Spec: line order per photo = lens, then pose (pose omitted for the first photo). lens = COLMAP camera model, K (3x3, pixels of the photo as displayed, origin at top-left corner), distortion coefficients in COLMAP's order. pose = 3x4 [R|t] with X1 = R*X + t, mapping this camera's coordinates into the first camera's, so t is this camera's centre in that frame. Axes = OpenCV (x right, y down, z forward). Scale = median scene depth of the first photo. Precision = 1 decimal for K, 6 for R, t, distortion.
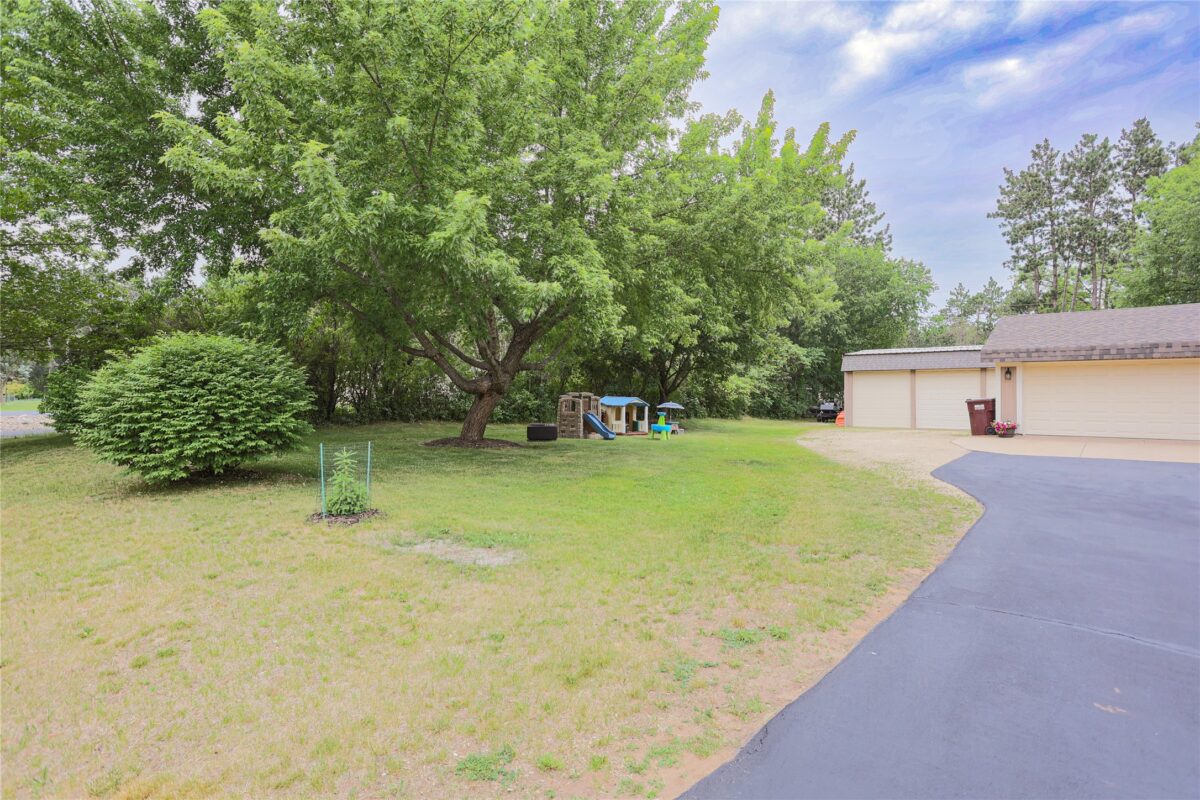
lens RADIAL K [[617.3, 0, 600.0], [0, 617.3, 400.0], [0, 0, 1]] dist [-0.078182, 0.026404]
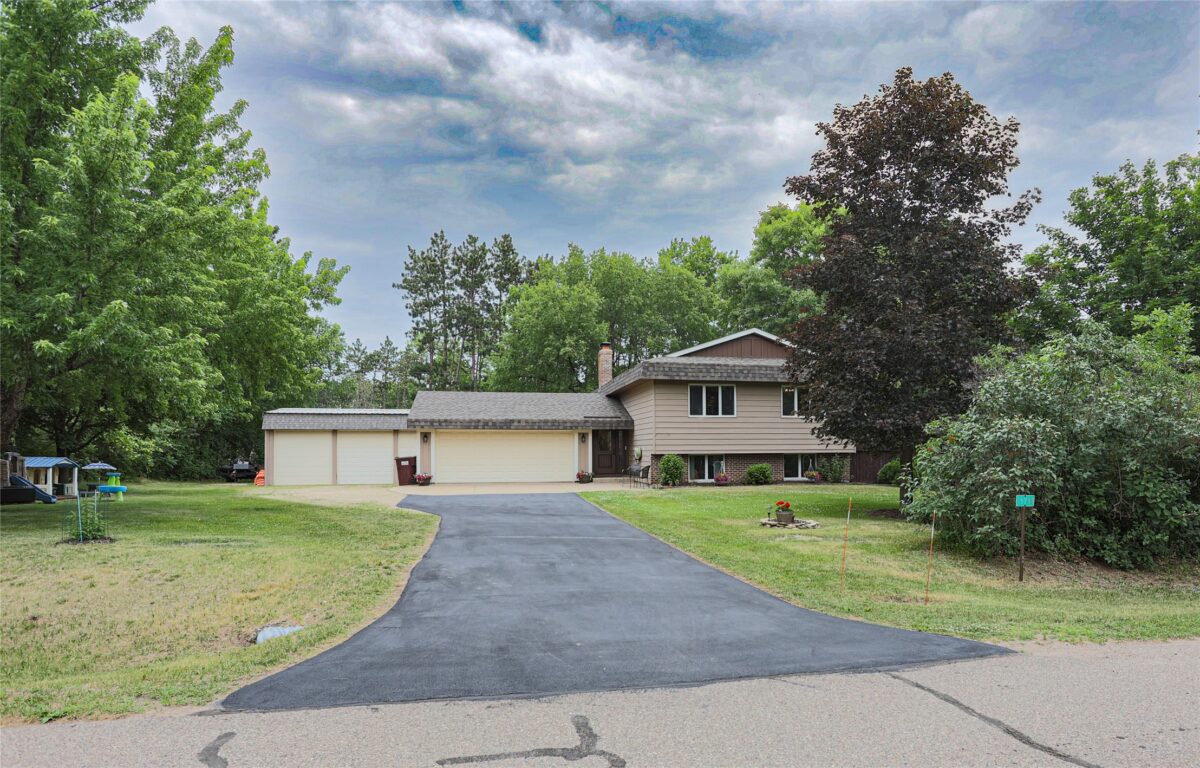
lens RADIAL K [[797.8, 0, 603.3], [0, 797.8, 385.8], [0, 0, 1]] dist [0.000564, 0.001301]
pose [[0.644668, 0.061757, 0.761964, -0.221352], [0.008154, 0.996119, -0.087634, 0.000129], [-0.764419, 0.062708, 0.641663, -0.234647]]
